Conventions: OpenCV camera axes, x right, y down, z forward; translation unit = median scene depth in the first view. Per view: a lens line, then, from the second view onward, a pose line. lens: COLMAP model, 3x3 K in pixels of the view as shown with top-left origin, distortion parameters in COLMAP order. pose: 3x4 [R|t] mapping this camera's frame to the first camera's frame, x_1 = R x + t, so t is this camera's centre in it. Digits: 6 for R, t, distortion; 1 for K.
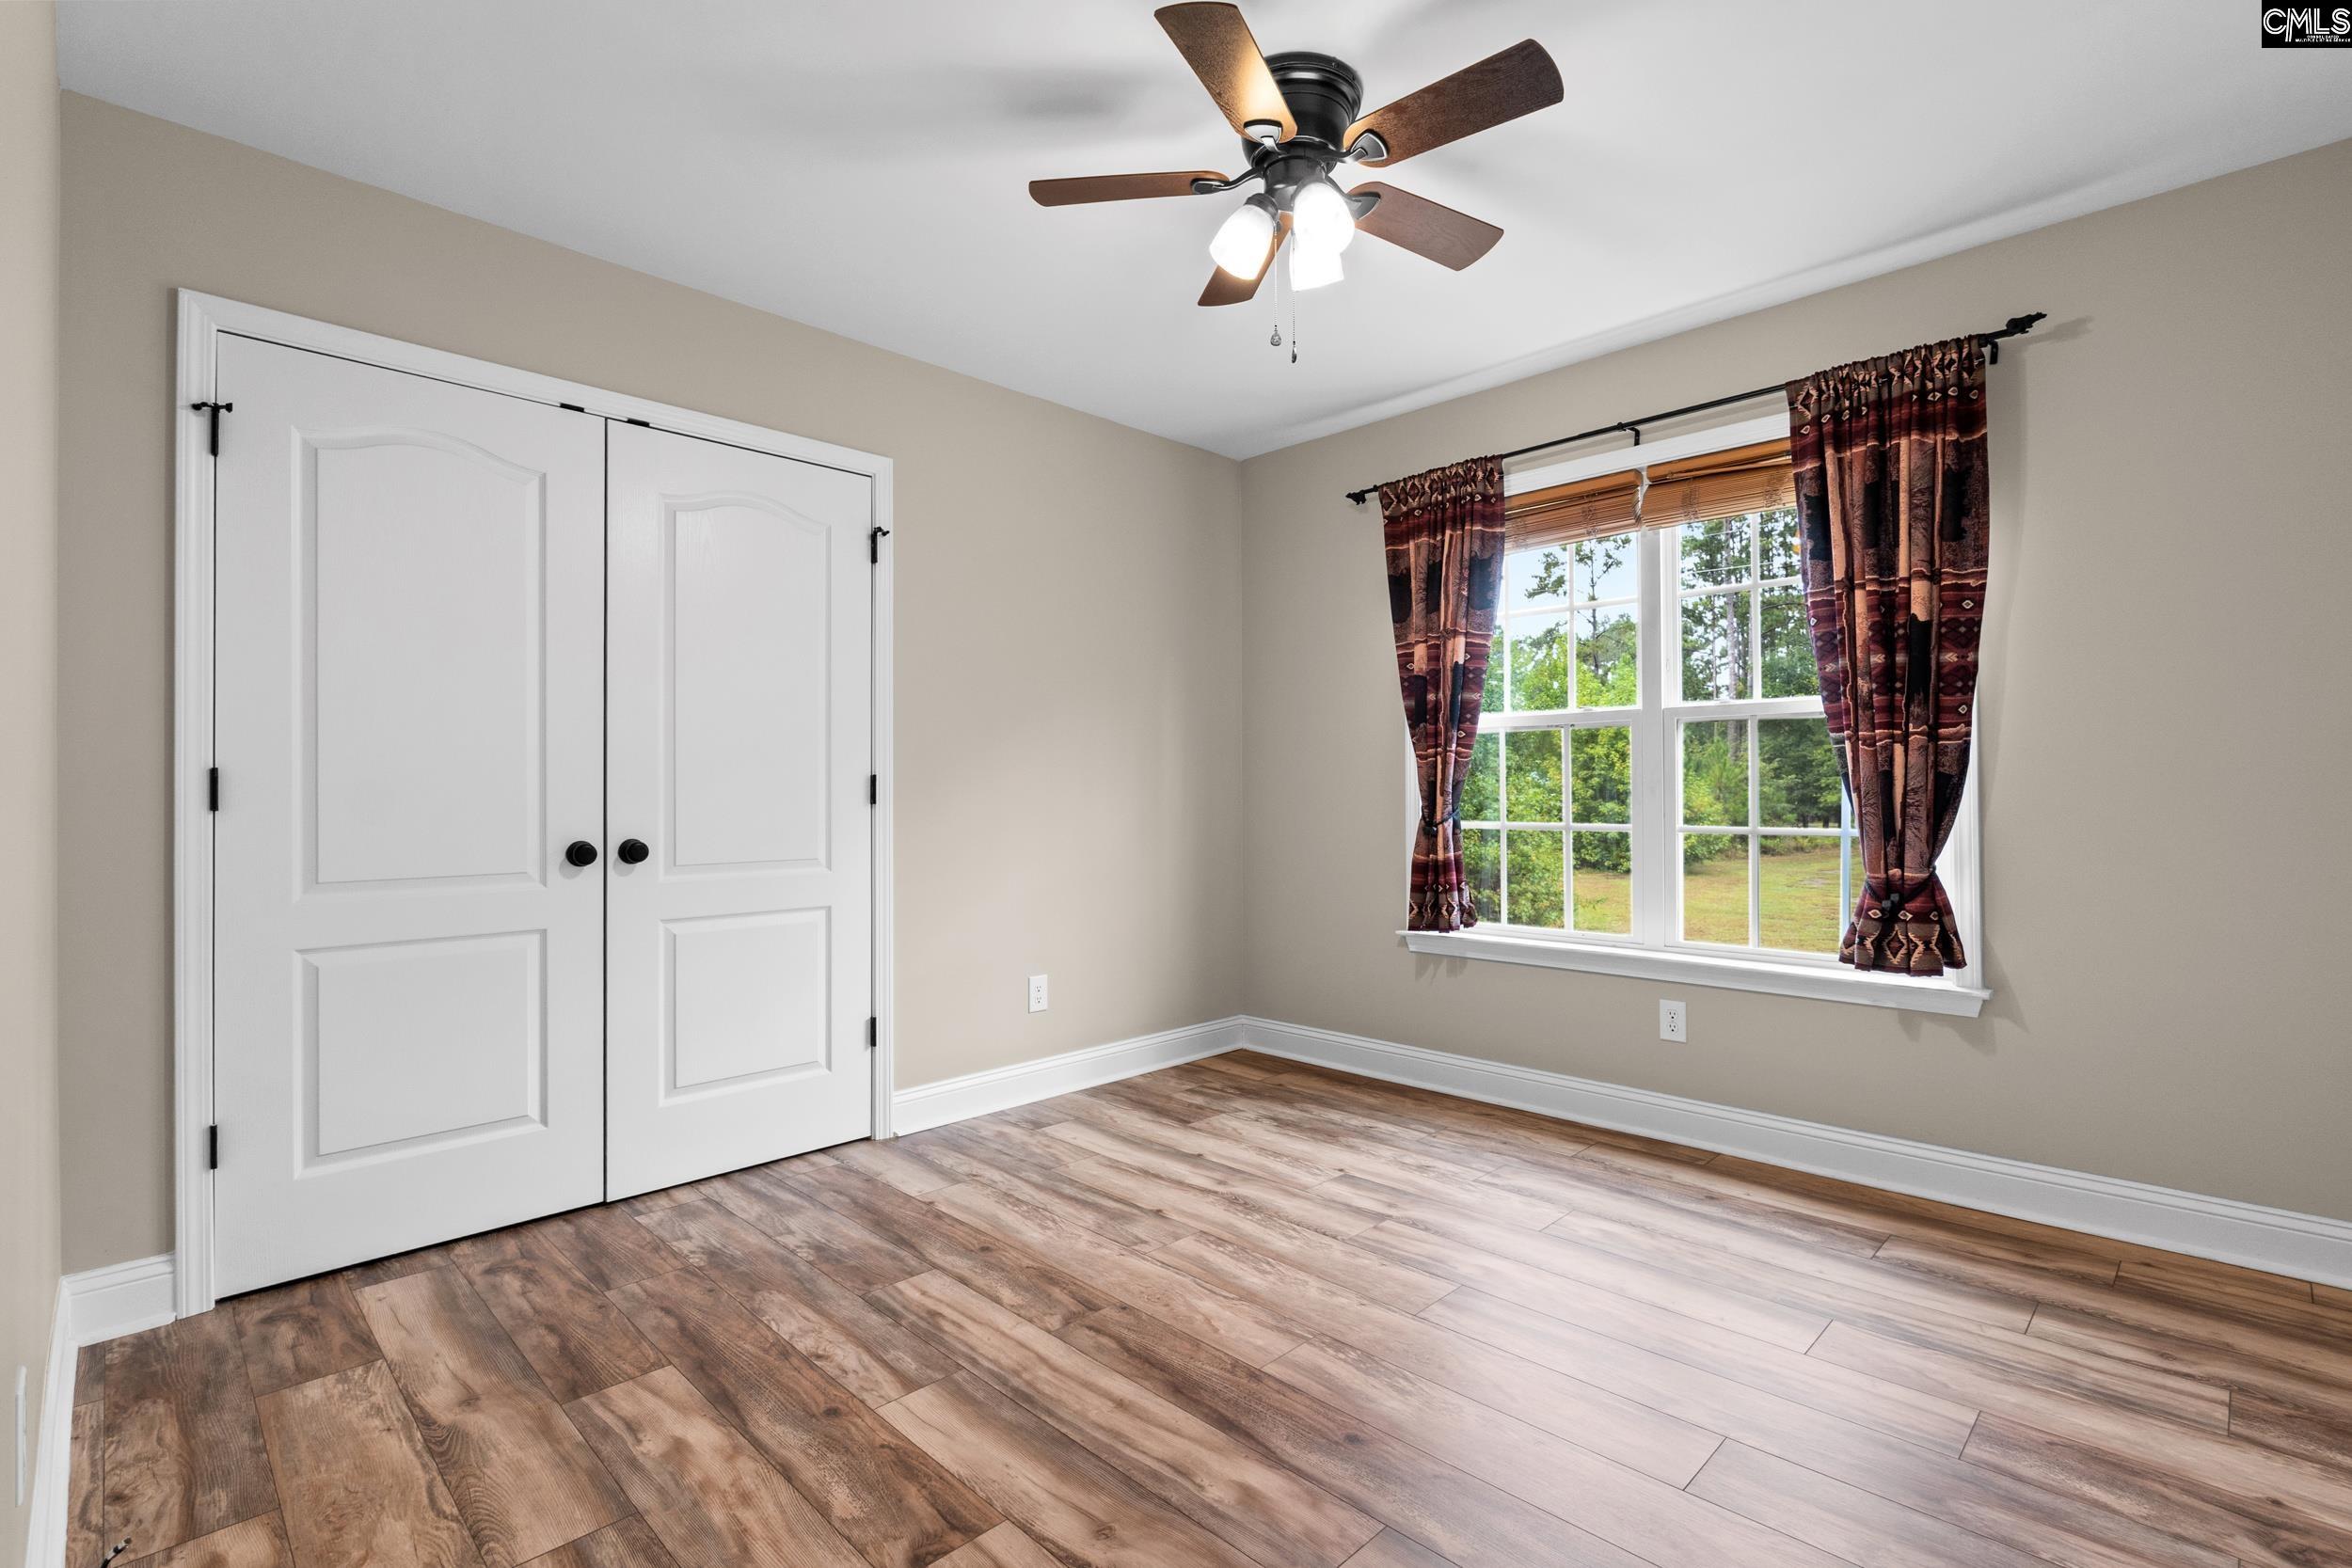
lens RADIAL K [[1080.6, 0, 1186.4], [0, 1080.6, 779.5], [0, 0, 1]] dist [-0.003139, -0.000082]
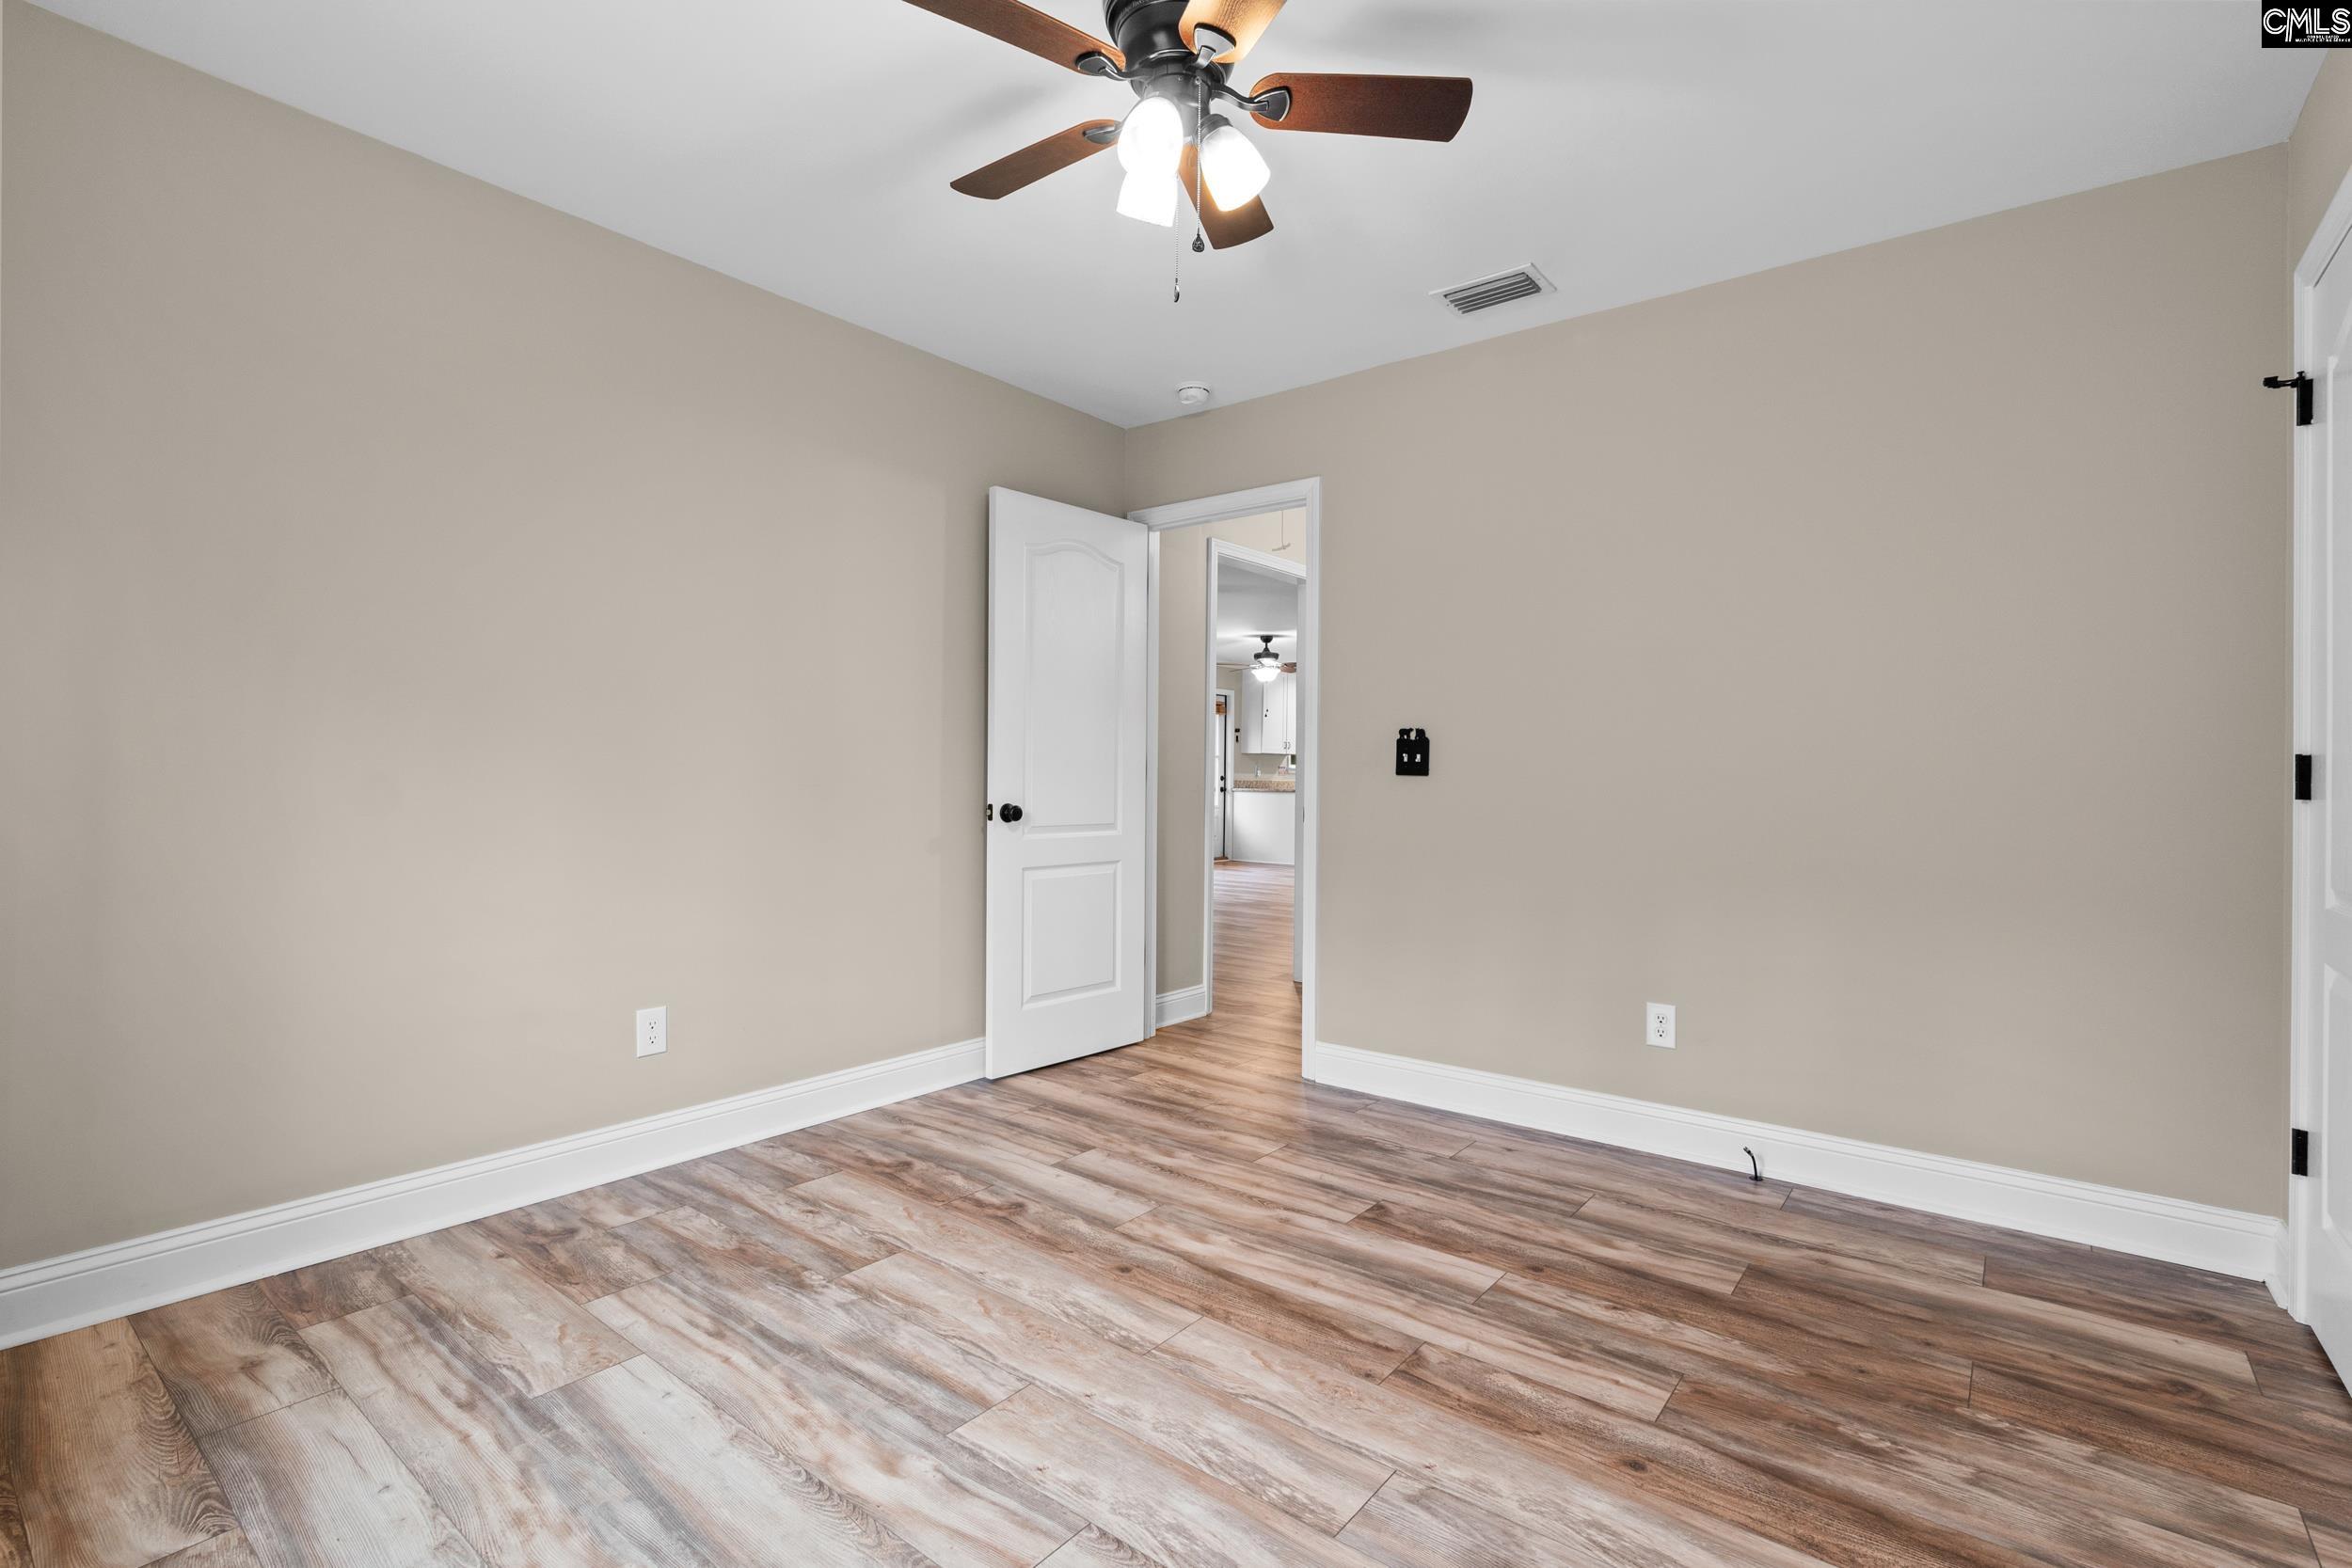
lens RADIAL K [[1080.6, 0, 1186.4], [0, 1080.6, 779.5], [0, 0, 1]] dist [-0.003139, -0.000082]
pose [[-0.993227, -0.005292, -0.116068, 0.206374], [-0.004515, 0.999966, -0.006956, 0.024329], [0.116101, -0.006385, -0.993217, 2.019123]]
